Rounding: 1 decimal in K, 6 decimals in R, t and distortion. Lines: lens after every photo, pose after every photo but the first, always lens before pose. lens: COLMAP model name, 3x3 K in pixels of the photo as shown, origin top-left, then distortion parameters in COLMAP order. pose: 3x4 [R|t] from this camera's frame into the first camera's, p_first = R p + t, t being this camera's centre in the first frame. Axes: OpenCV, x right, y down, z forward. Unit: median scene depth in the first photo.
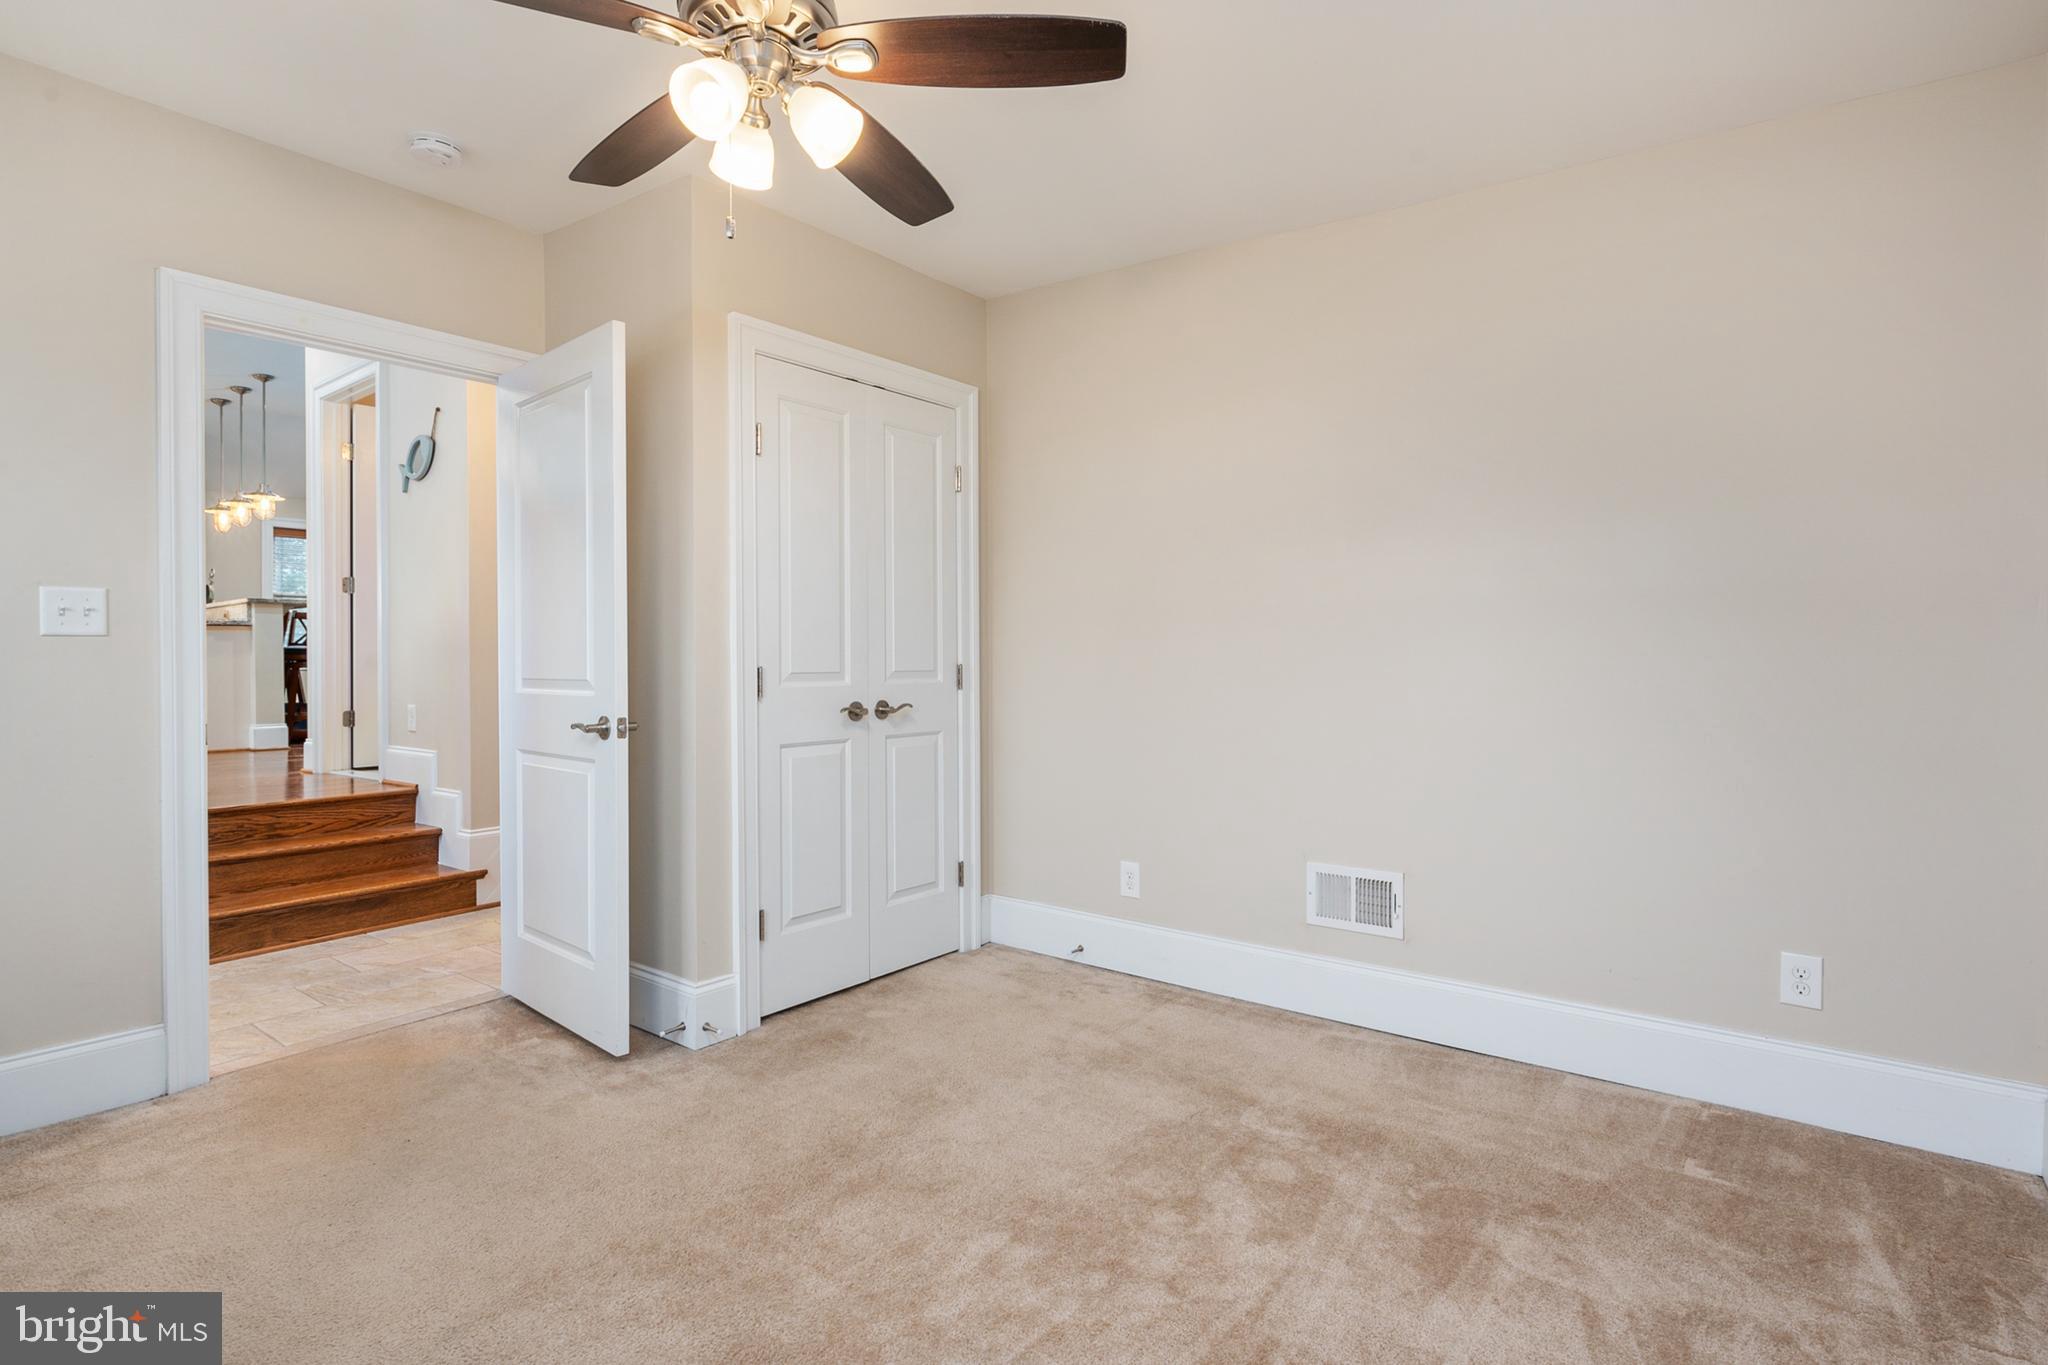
lens RADIAL K [[960.5, 0, 1021.4], [0, 960.5, 655.6], [0, 0, 1]] dist [-0.001137, -0.000191]
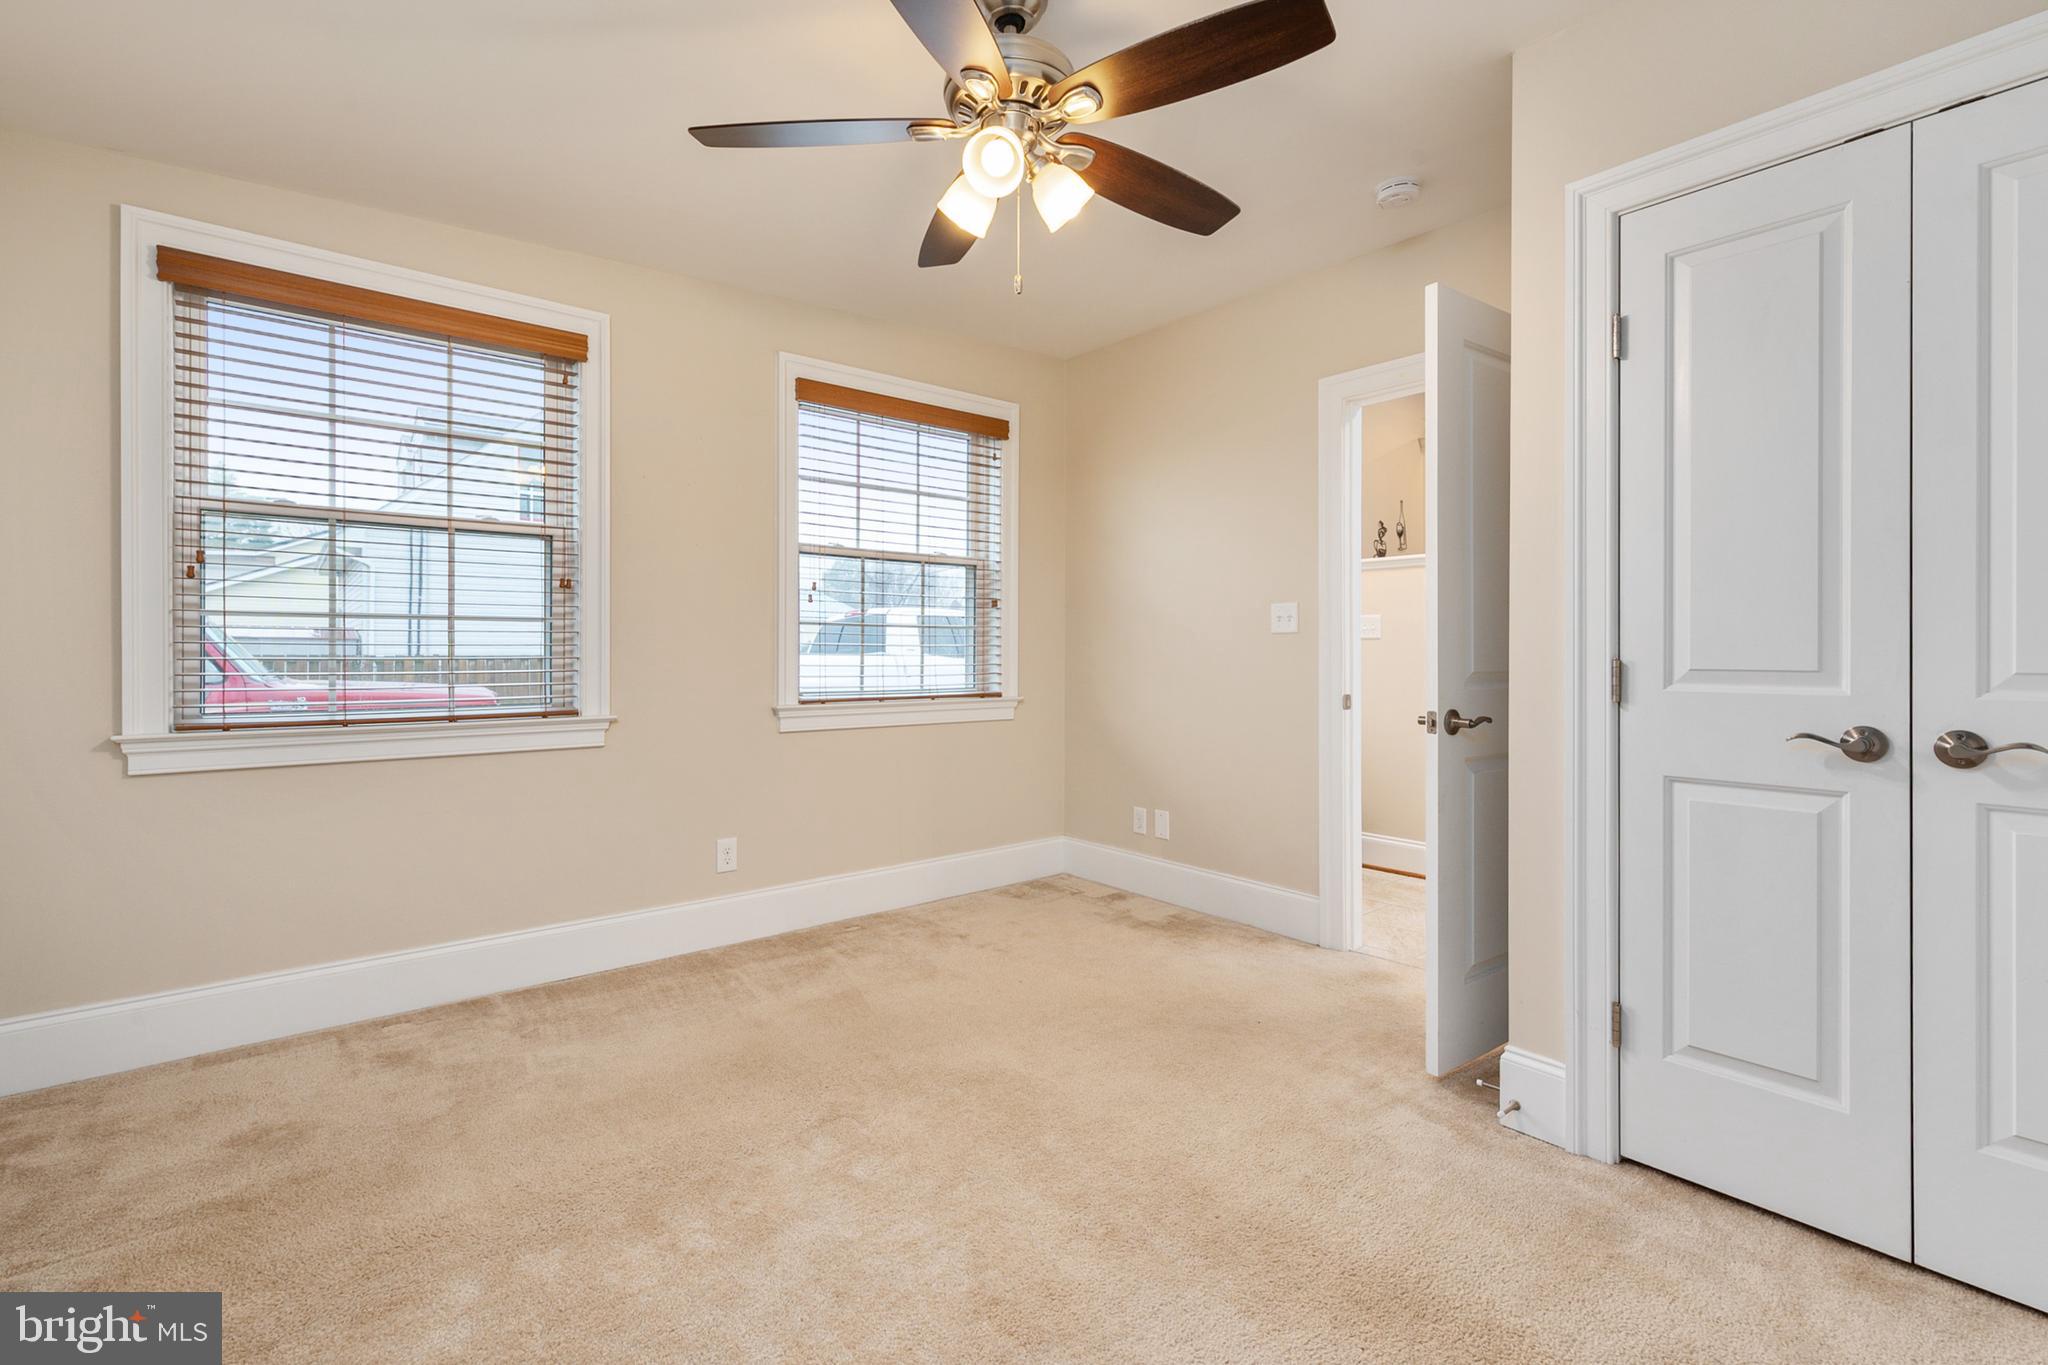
lens RADIAL K [[906.0, 0, 1026.1], [0, 906.0, 633.4], [0, 0, 1]] dist [0.000630, 0.000153]
pose [[-0.184837, -0.014833, -0.982657, 0.446939], [0.004325, 0.999864, -0.015907, 0.001264], [0.982760, -0.007190, -0.184748, 0.660942]]
